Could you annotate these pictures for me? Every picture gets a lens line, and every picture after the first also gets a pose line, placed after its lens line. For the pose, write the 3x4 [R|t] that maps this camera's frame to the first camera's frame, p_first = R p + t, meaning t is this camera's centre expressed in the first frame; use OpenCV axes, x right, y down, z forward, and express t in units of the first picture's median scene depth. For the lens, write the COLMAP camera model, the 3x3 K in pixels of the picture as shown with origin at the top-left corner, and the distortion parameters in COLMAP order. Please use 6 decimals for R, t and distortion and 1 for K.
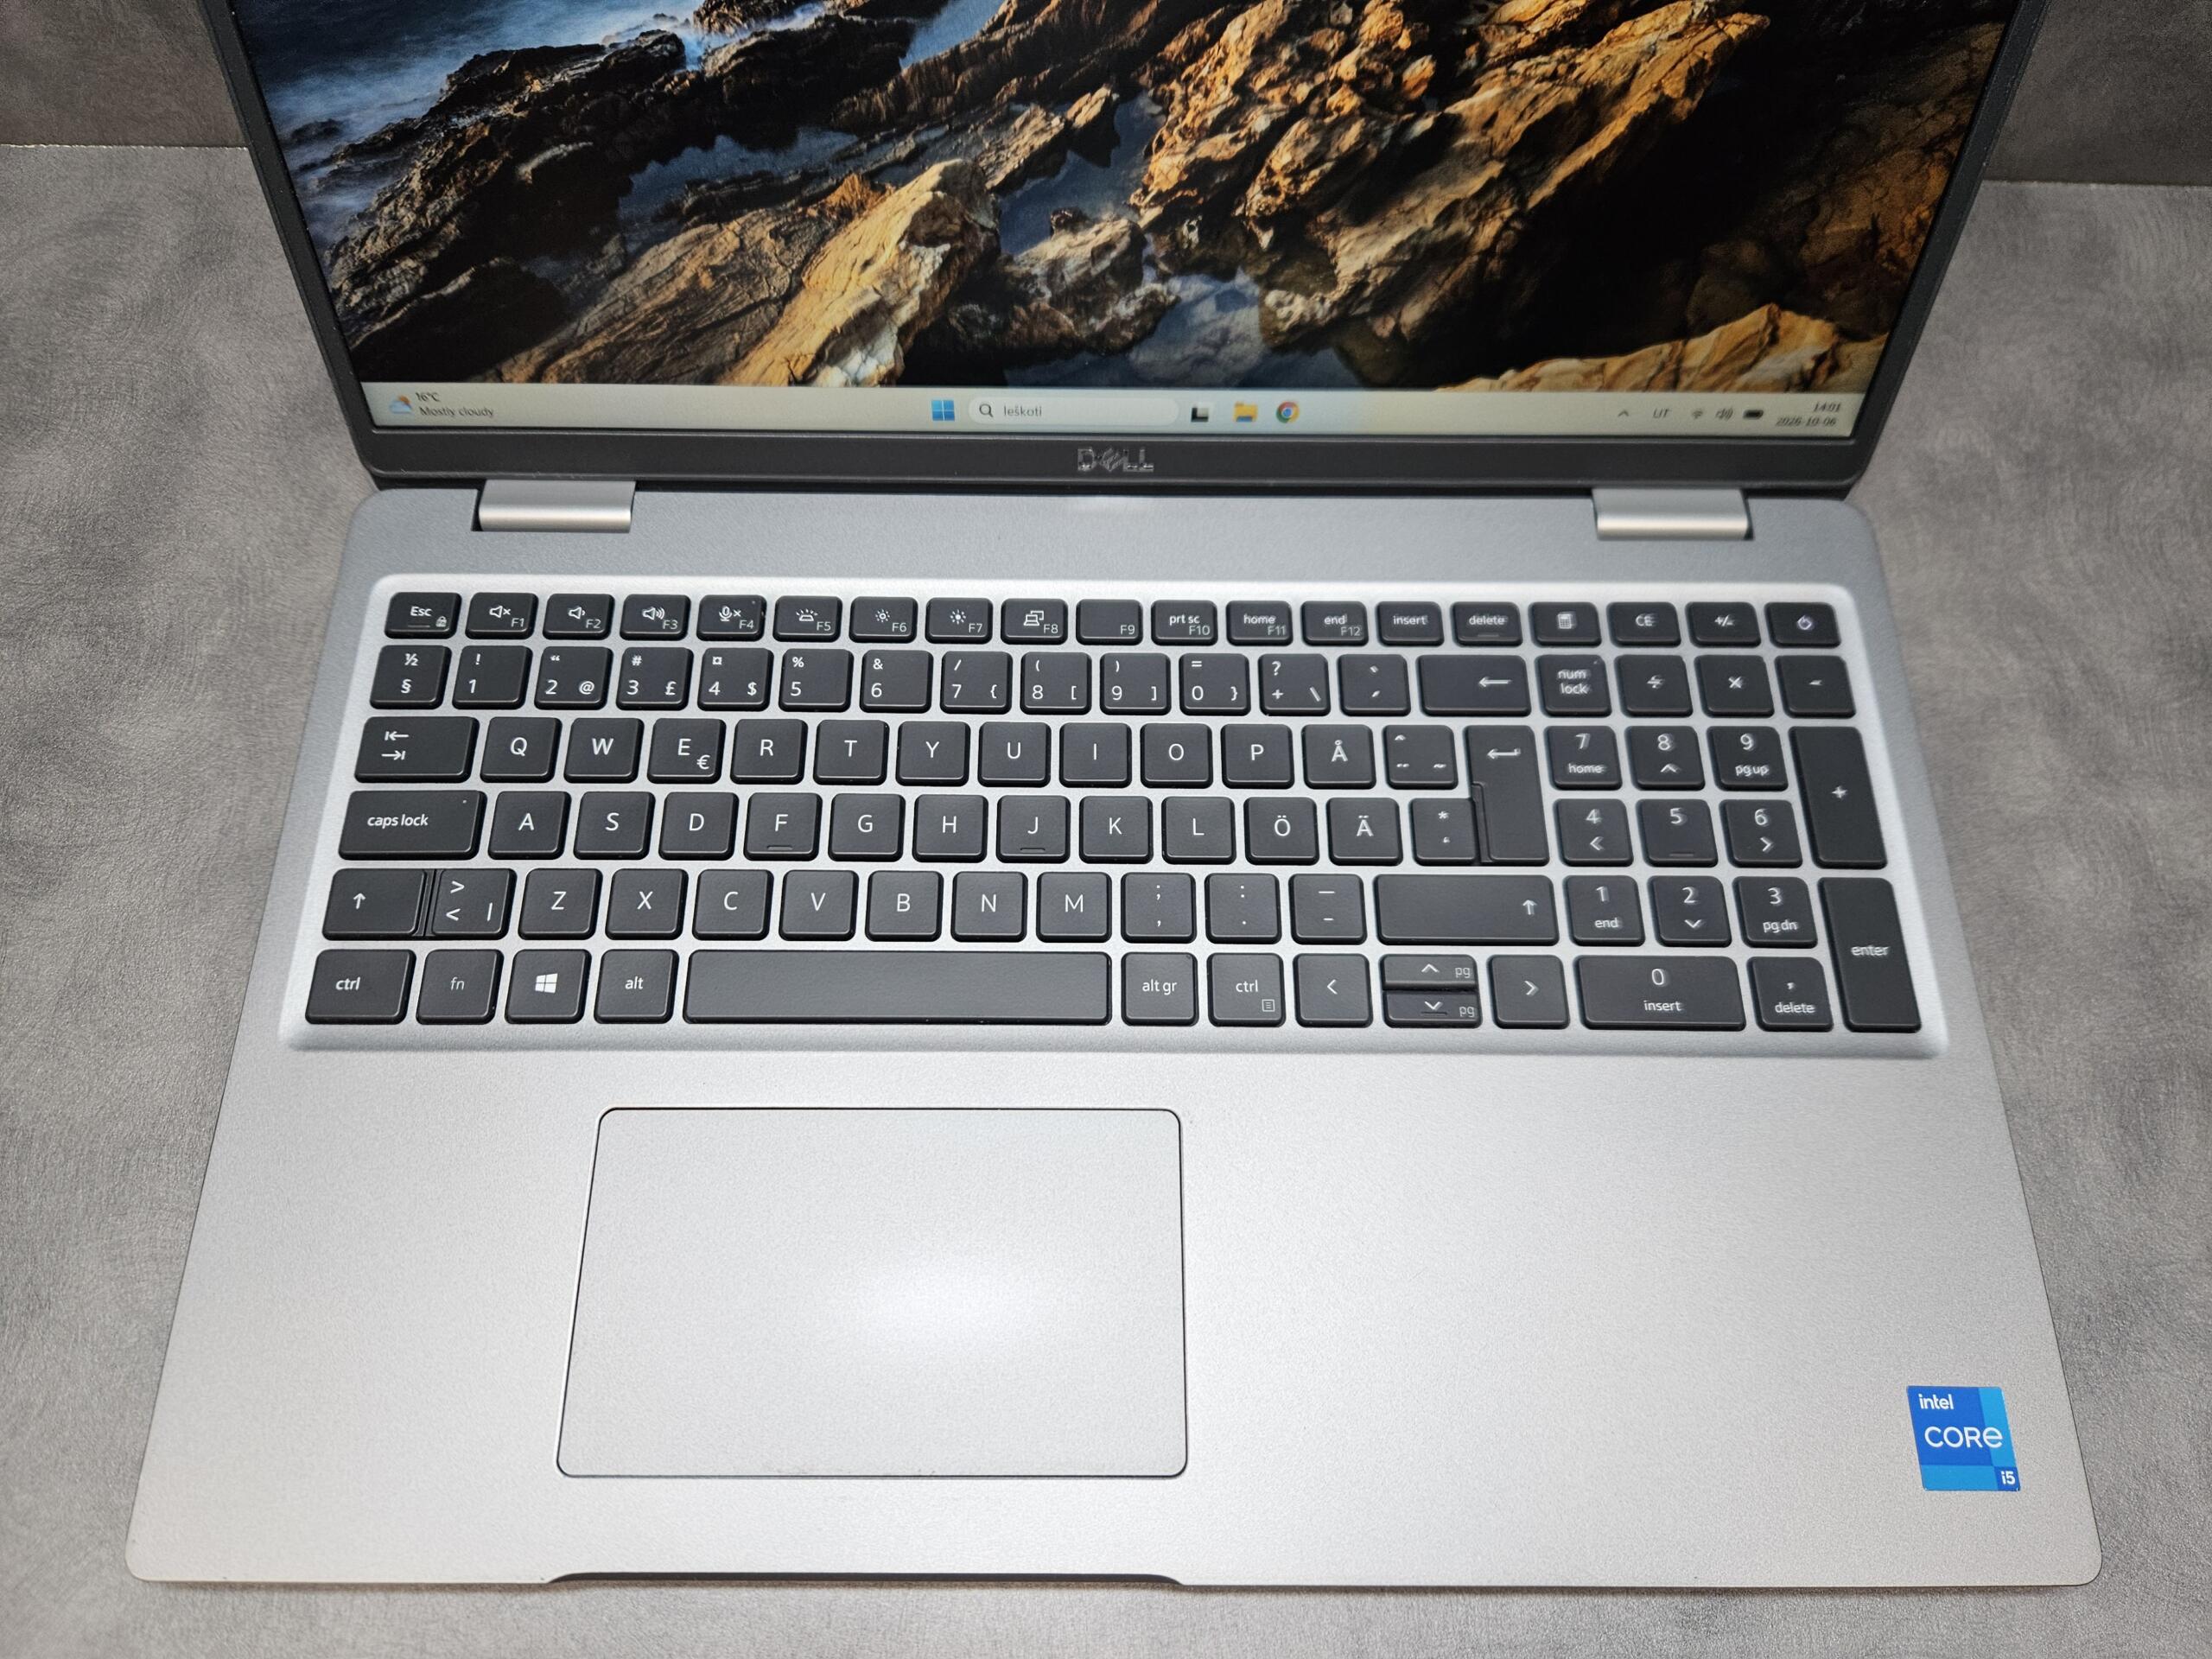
lens RADIAL K [[1518.0, 0, 1097.2], [0, 1518.0, 843.0], [0, 0, 1]] dist [0.035326, -0.044136]
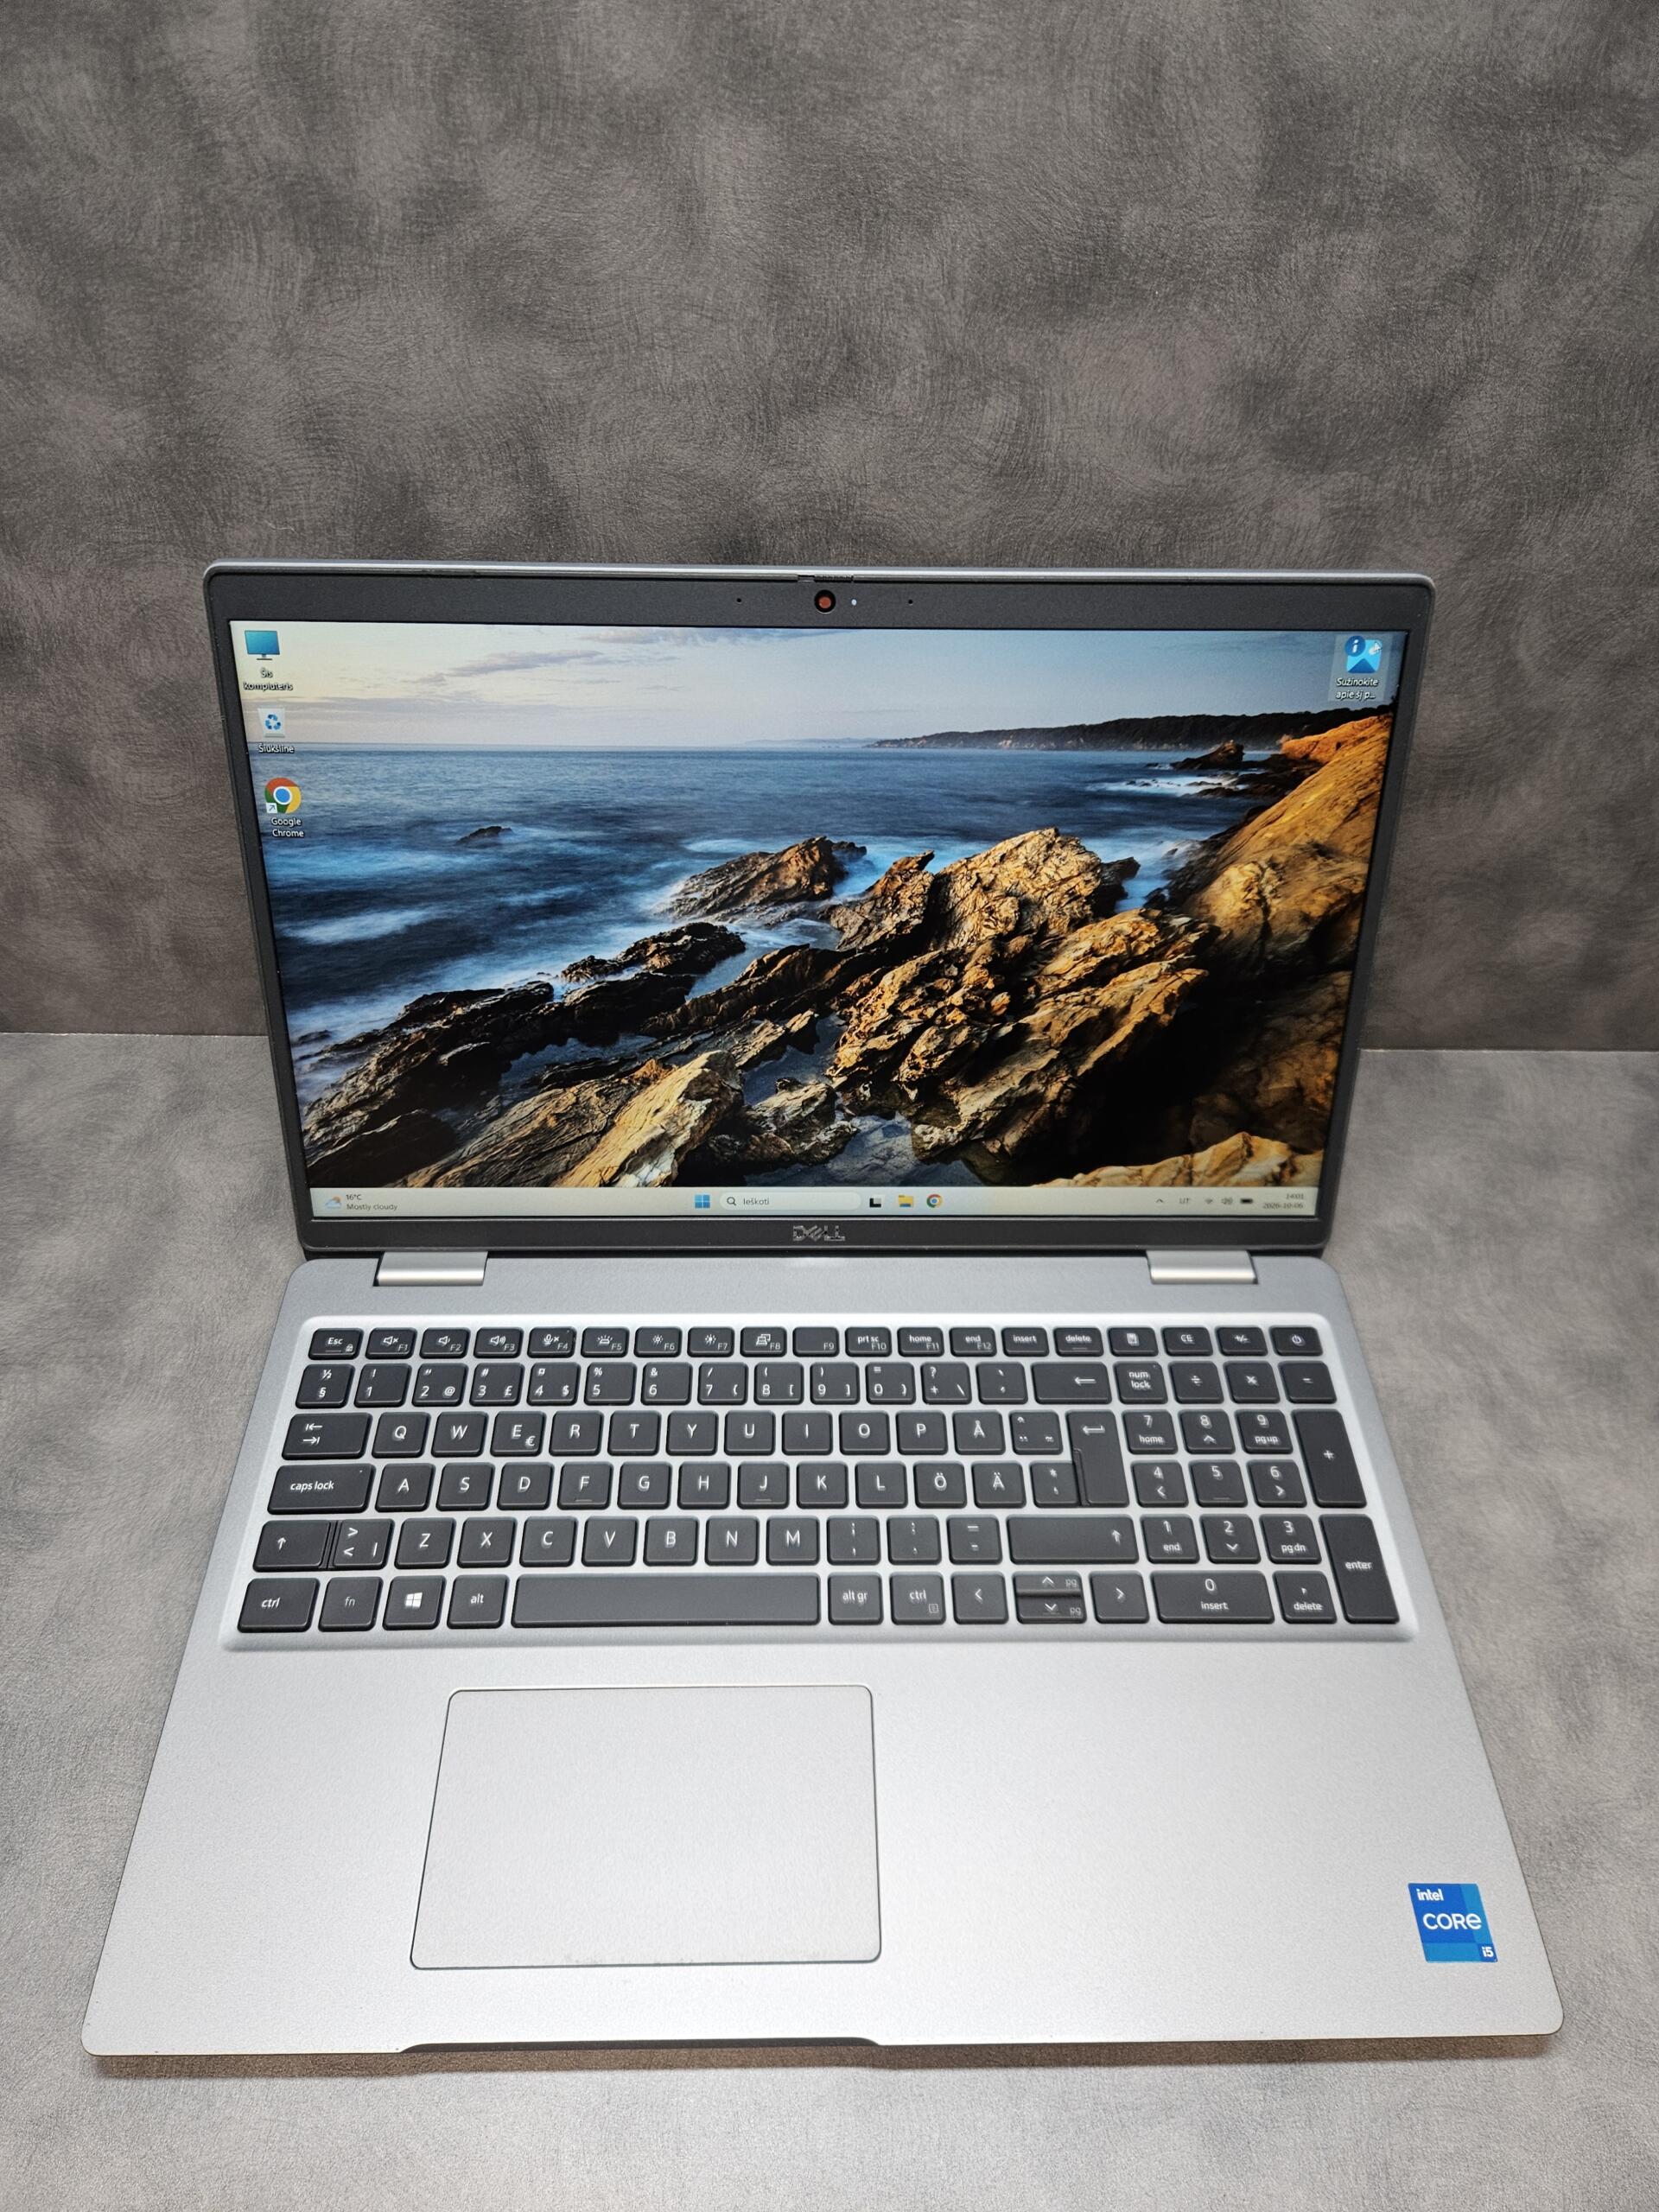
lens RADIAL K [[1518.0, 0, 826.5], [0, 1518.0, 1104.0], [0, 0, 1]] dist [0.035326, -0.044136]
pose [[0.999788, -0.007140, 0.019313, -0.008190], [0.013352, 0.938844, -0.344083, 0.140670], [-0.015675, 0.344268, 0.938741, -0.434499]]
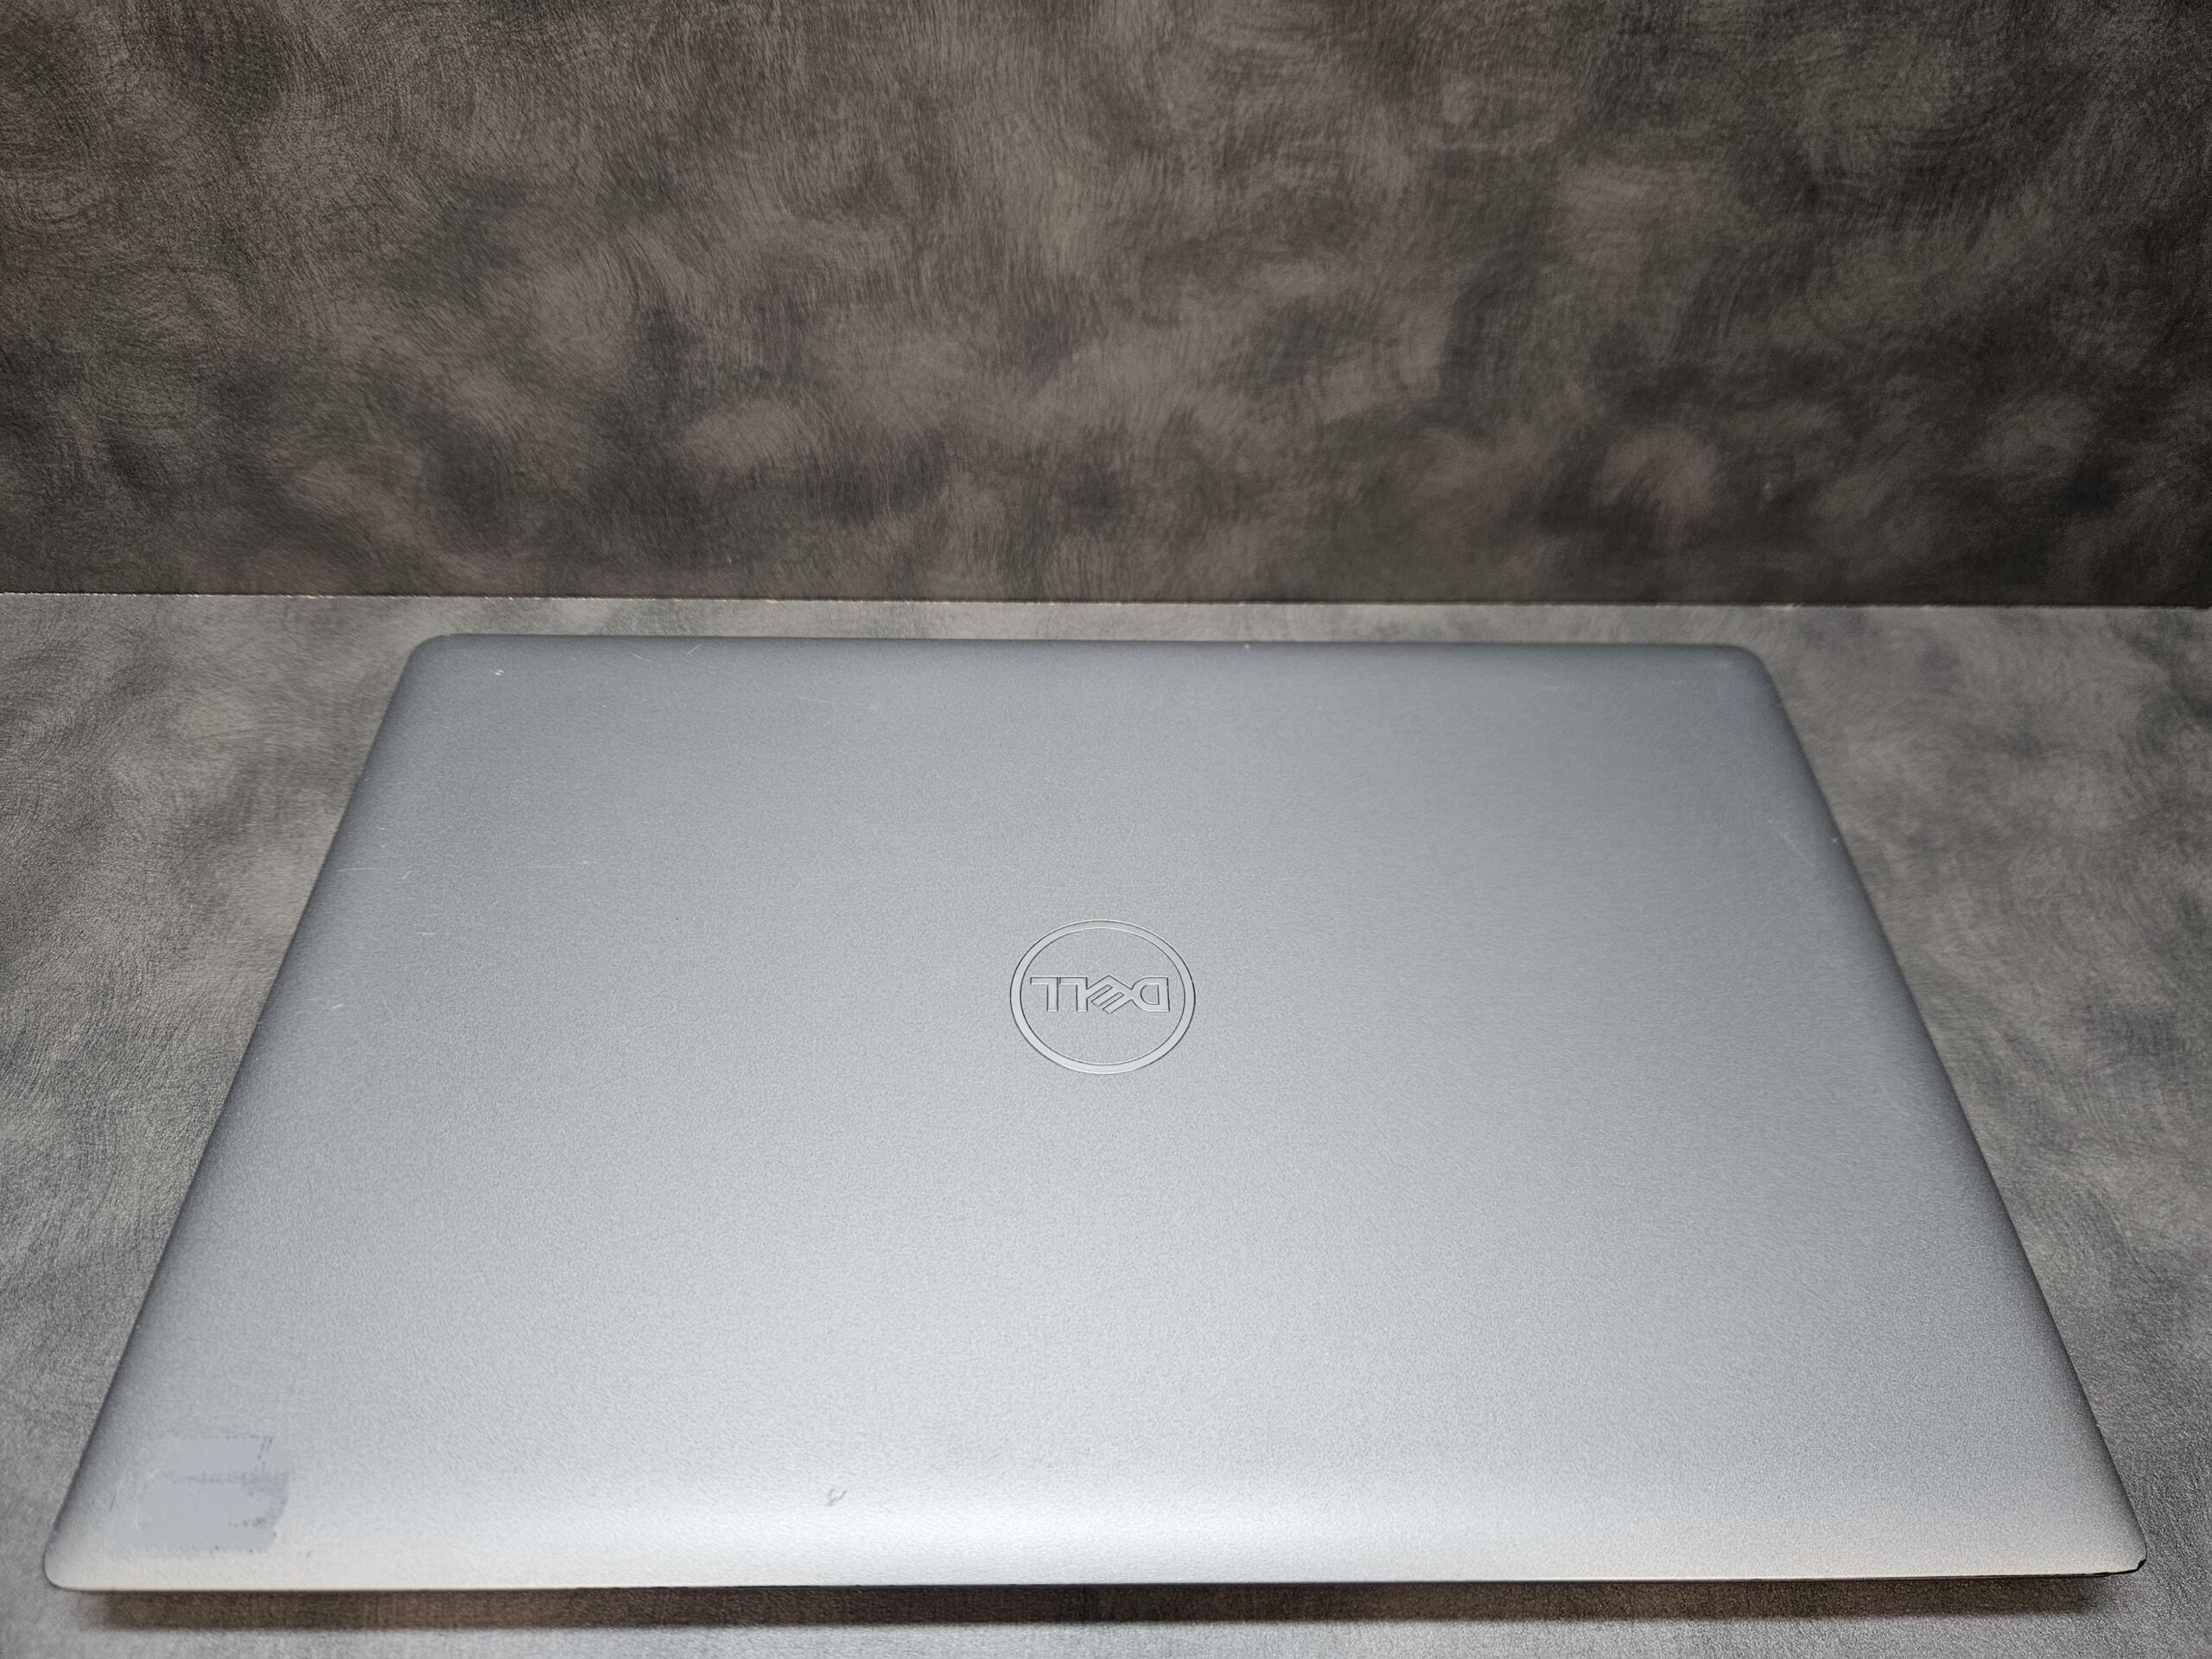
lens RADIAL K [[1518.0, 0, 1099.9], [0, 1518.0, 829.9], [0, 0, 1]] dist [0.035326, -0.044136]
pose [[0.999382, -0.015135, 0.031728, 0.037118], [0.024489, 0.947260, -0.319528, 0.063790], [-0.025219, 0.320107, 0.947046, 0.047324]]
